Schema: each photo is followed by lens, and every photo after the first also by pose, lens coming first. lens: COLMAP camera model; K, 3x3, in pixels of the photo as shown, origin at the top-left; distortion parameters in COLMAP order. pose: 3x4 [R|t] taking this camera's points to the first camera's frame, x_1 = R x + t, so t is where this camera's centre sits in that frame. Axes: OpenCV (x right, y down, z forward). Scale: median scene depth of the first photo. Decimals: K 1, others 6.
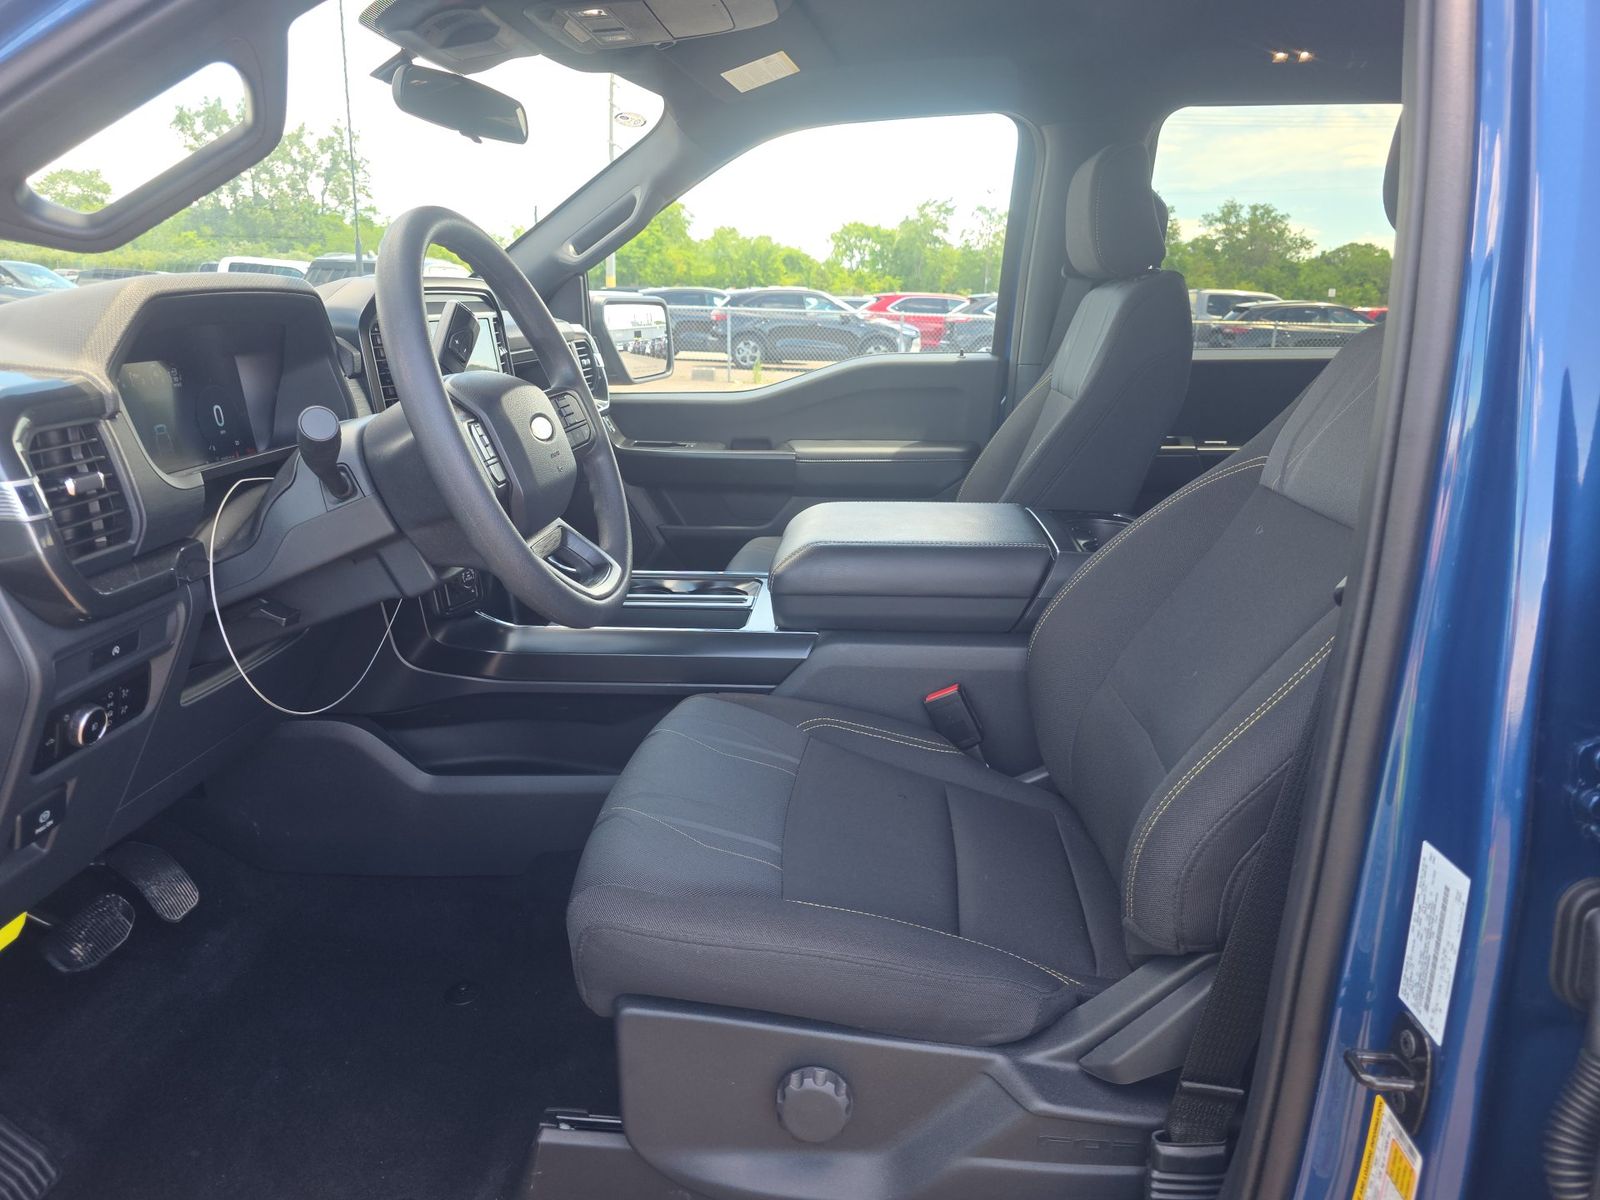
lens RADIAL K [[1122.8, 0, 792.2], [0, 1122.8, 613.4], [0, 0, 1]] dist [0.089735, -0.111065]
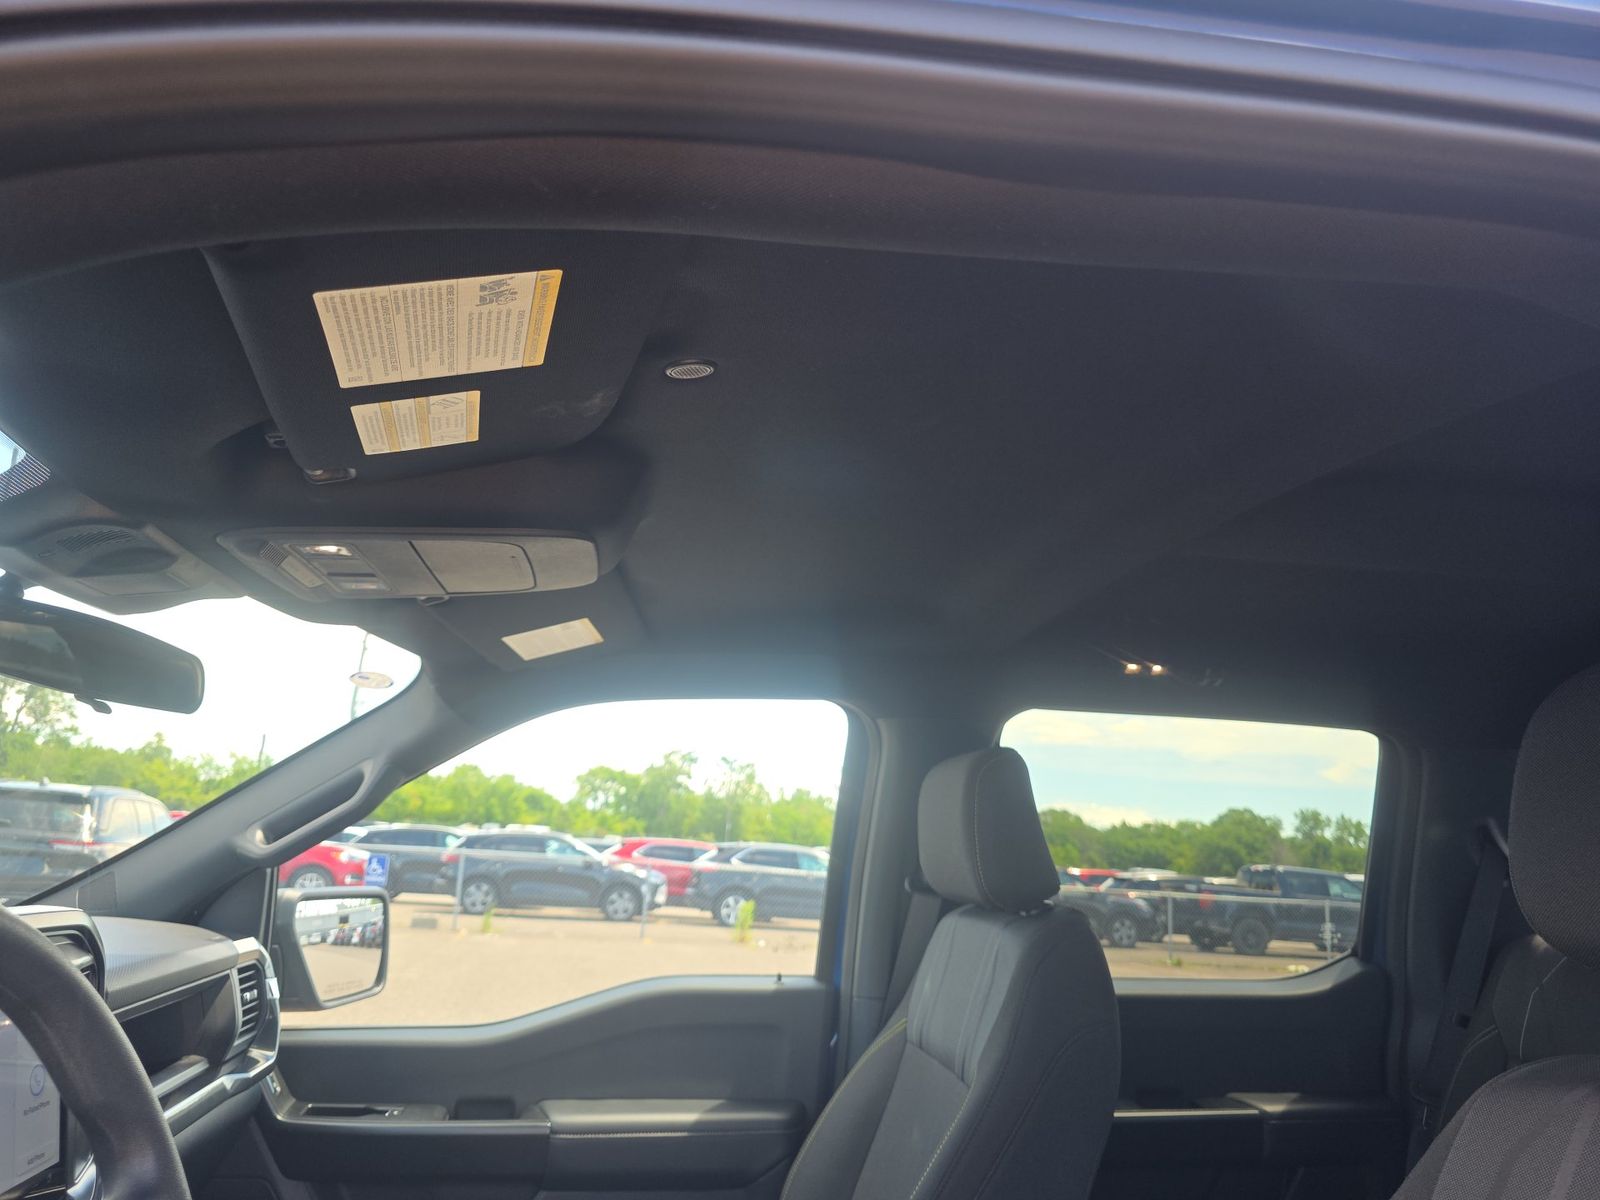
lens RADIAL K [[1122.8, 0, 792.2], [0, 1122.8, 613.4], [0, 0, 1]] dist [0.089735, -0.111065]
pose [[0.974049, 0.080354, 0.211594, -0.019370], [0.023429, 0.894043, -0.447367, -0.077706], [-0.225122, 0.440715, 0.868959, 0.155704]]
